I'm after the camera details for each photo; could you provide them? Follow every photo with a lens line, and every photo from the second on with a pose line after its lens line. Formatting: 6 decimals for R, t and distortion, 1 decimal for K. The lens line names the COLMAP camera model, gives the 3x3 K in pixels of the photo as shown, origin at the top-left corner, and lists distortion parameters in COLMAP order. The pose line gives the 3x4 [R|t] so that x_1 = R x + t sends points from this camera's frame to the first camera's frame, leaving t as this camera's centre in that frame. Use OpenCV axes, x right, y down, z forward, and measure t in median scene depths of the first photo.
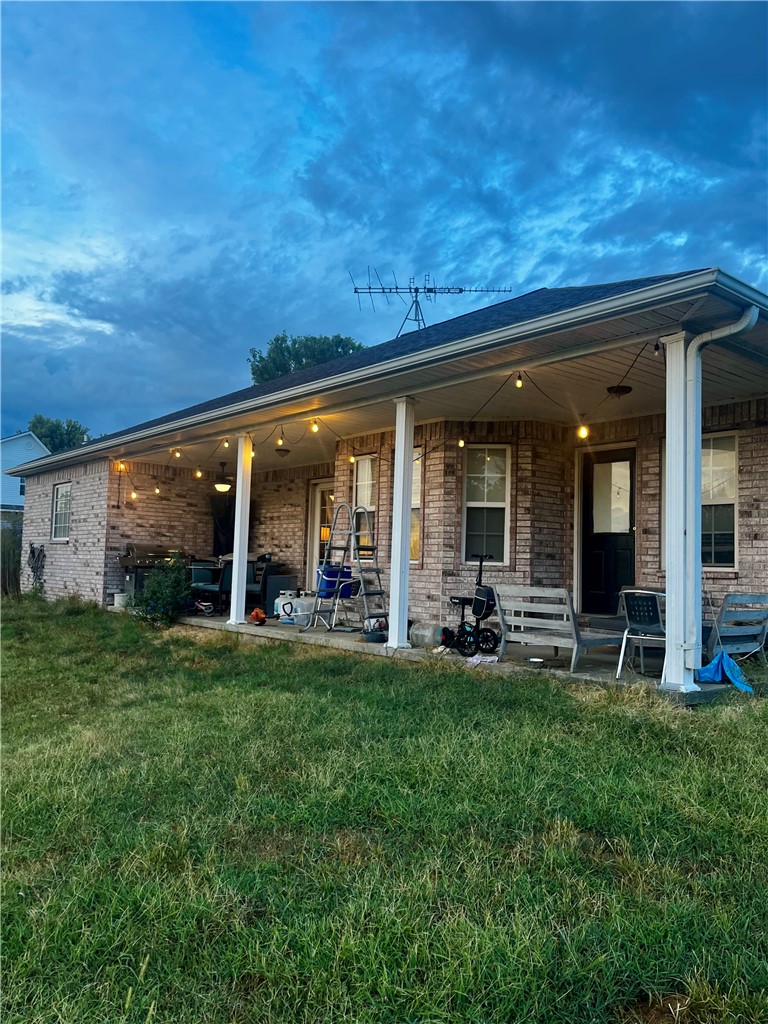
lens RADIAL K [[777.1, 0, 384.3], [0, 777.1, 514.3], [0, 0, 1]] dist [0.034647, -0.017759]
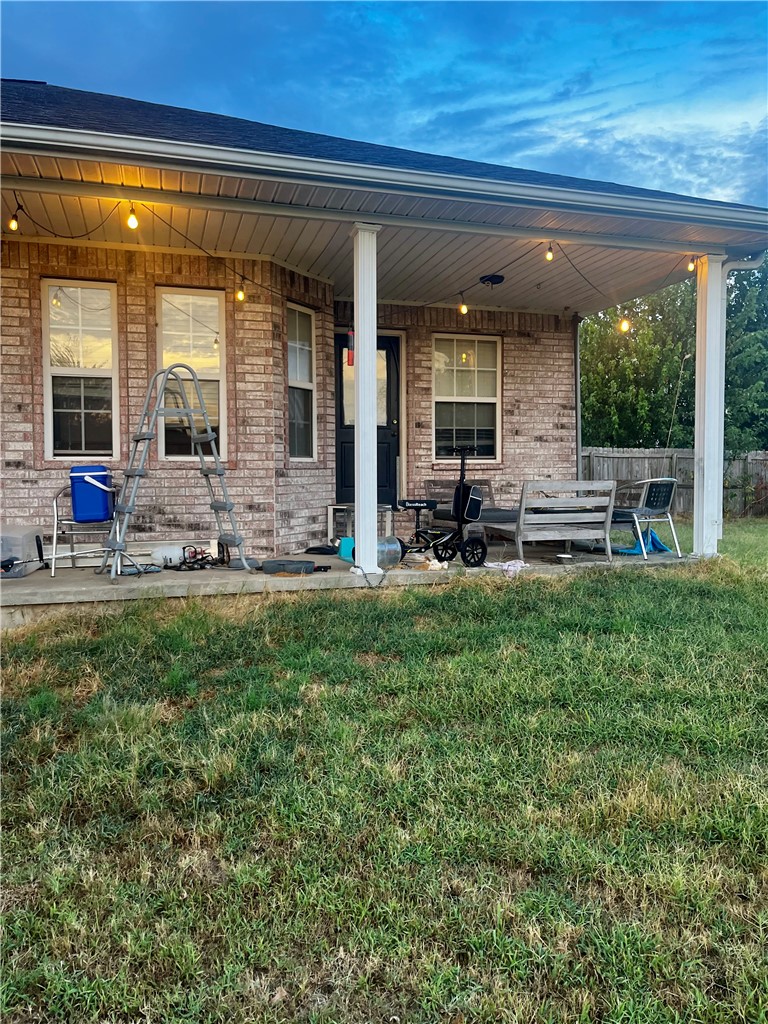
lens RADIAL K [[777.1, 0, 386.0], [0, 777.1, 508.6], [0, 0, 1]] dist [0.034647, -0.017759]
pose [[0.380338, -0.068899, 0.922278, -0.606608], [-0.044161, 0.994731, 0.092524, 0.038191], [-0.923793, -0.075919, 0.375291, 0.659705]]
